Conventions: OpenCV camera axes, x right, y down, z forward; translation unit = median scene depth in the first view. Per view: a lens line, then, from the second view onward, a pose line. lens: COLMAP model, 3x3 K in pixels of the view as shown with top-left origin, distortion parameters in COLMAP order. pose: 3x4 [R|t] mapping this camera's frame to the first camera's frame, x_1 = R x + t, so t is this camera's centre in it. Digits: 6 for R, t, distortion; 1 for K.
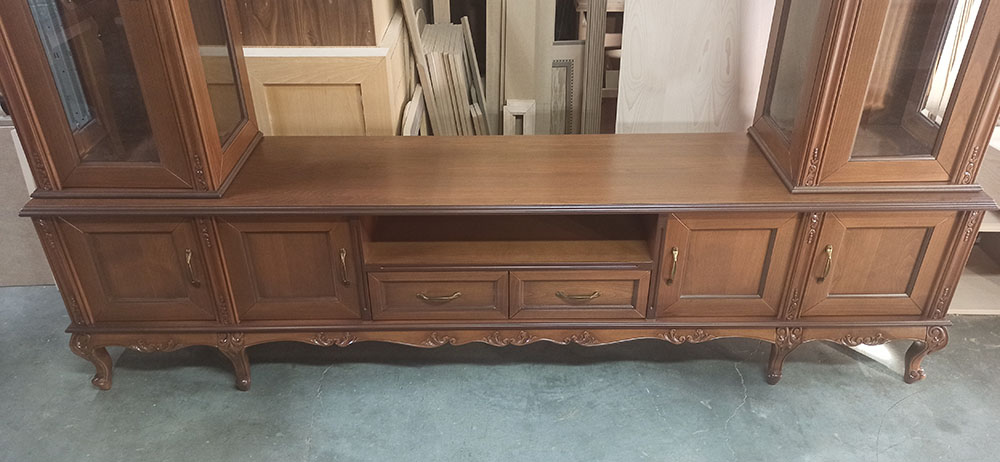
lens RADIAL K [[740.8, 0, 499.8], [0, 740.8, 230.1], [0, 0, 1]] dist [0.057245, -0.039228]
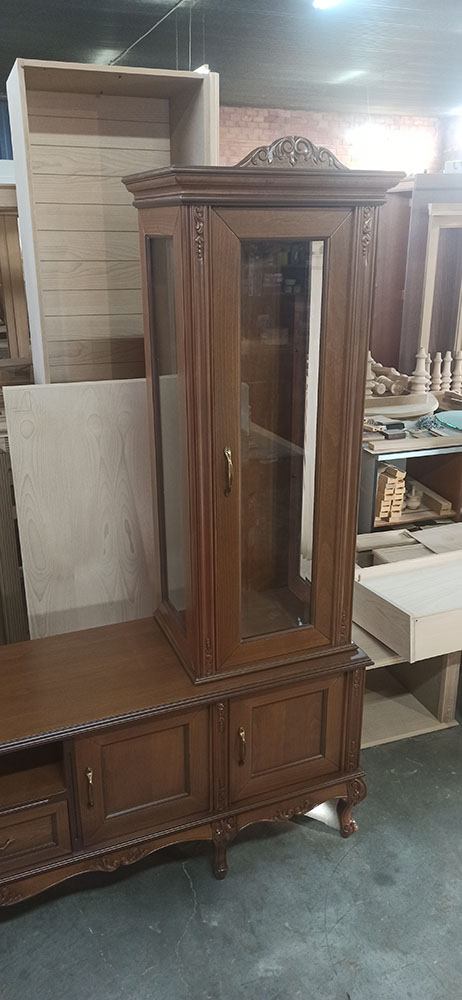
lens RADIAL K [[740.8, 0, 234.0], [0, 740.8, 496.7], [0, 0, 1]] dist [0.057245, -0.039228]
pose [[0.933104, -0.120153, 0.338940, 0.123031], [0.183821, 0.969452, -0.162394, -0.112988], [-0.309075, 0.213835, 0.926686, 0.010879]]
